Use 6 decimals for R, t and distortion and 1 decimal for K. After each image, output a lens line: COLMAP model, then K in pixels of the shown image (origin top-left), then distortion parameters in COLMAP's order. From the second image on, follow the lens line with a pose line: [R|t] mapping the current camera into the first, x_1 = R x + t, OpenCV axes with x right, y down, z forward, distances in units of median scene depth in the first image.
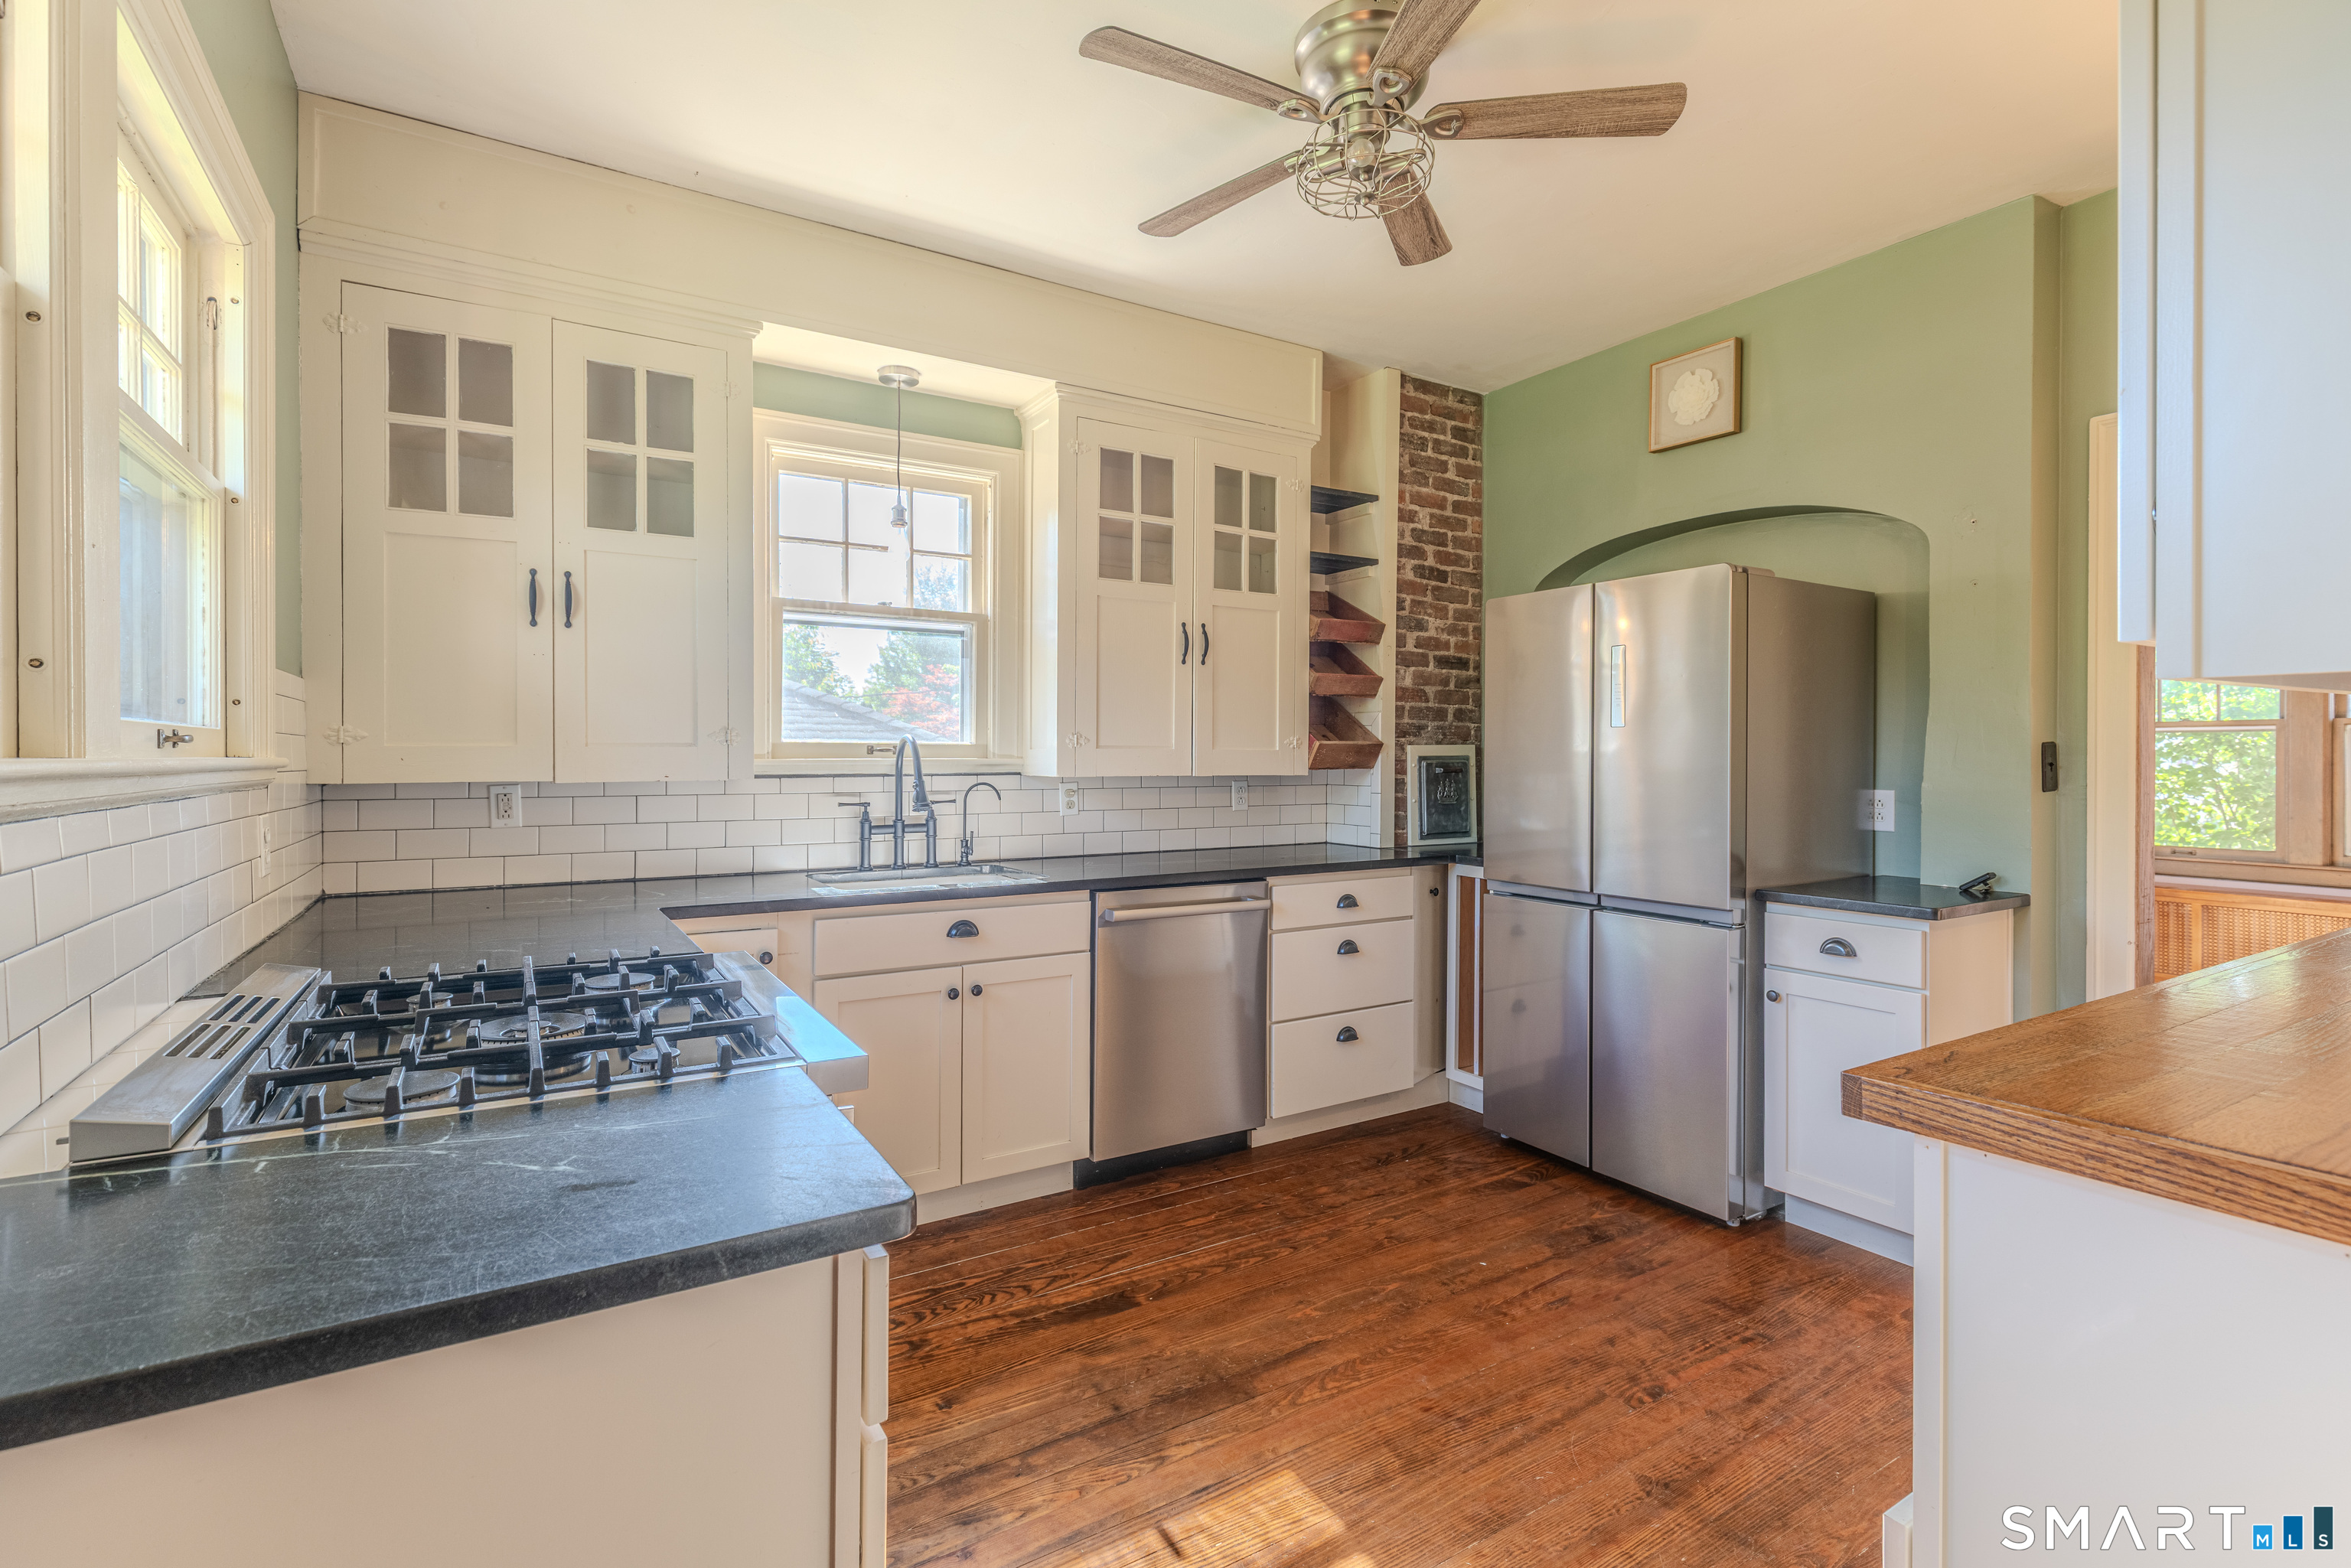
lens RADIAL K [[1078.1, 0, 1170.4], [0, 1078.1, 770.0], [0, 0, 1]] dist [0.002434, 0.000119]
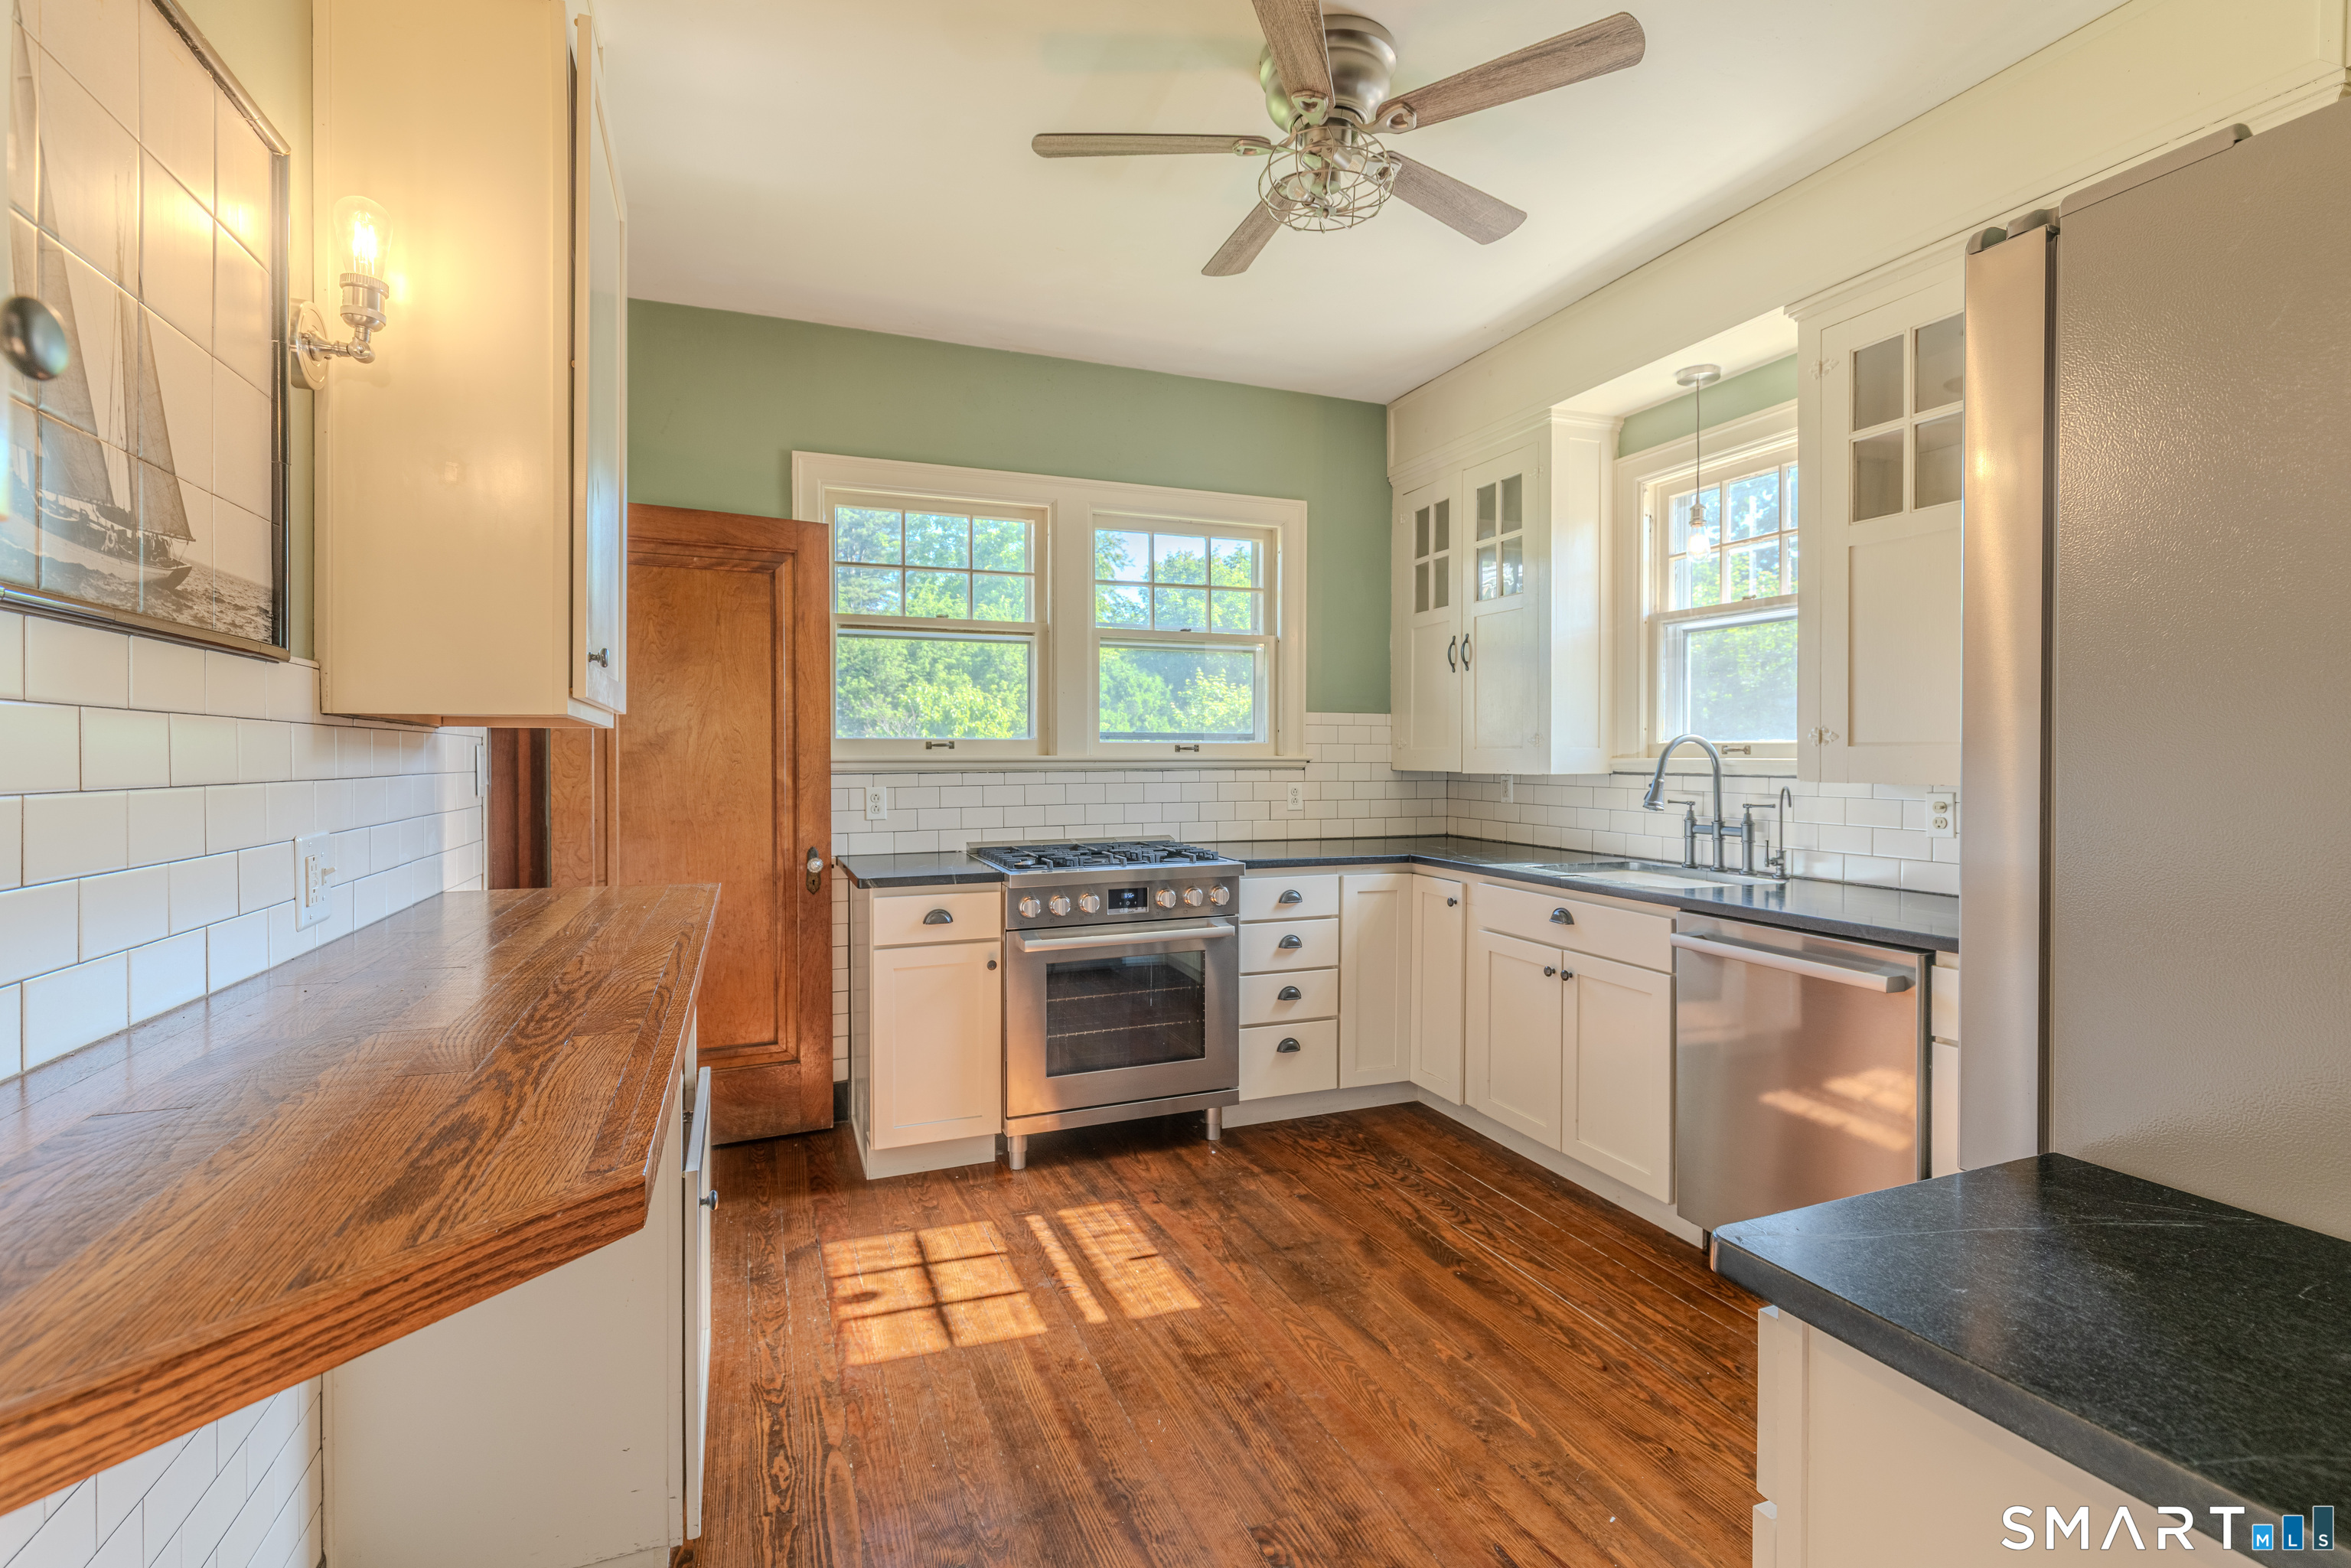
lens RADIAL K [[1093.4, 0, 1182.5], [0, 1093.4, 759.6], [0, 0, 1]] dist [0.000864, 0.000001]
pose [[-0.175846, 0.002591, -0.984414, 1.045131], [-0.015537, 0.999865, 0.005407, -0.010020], [0.984295, 0.016245, -0.175782, 0.890608]]
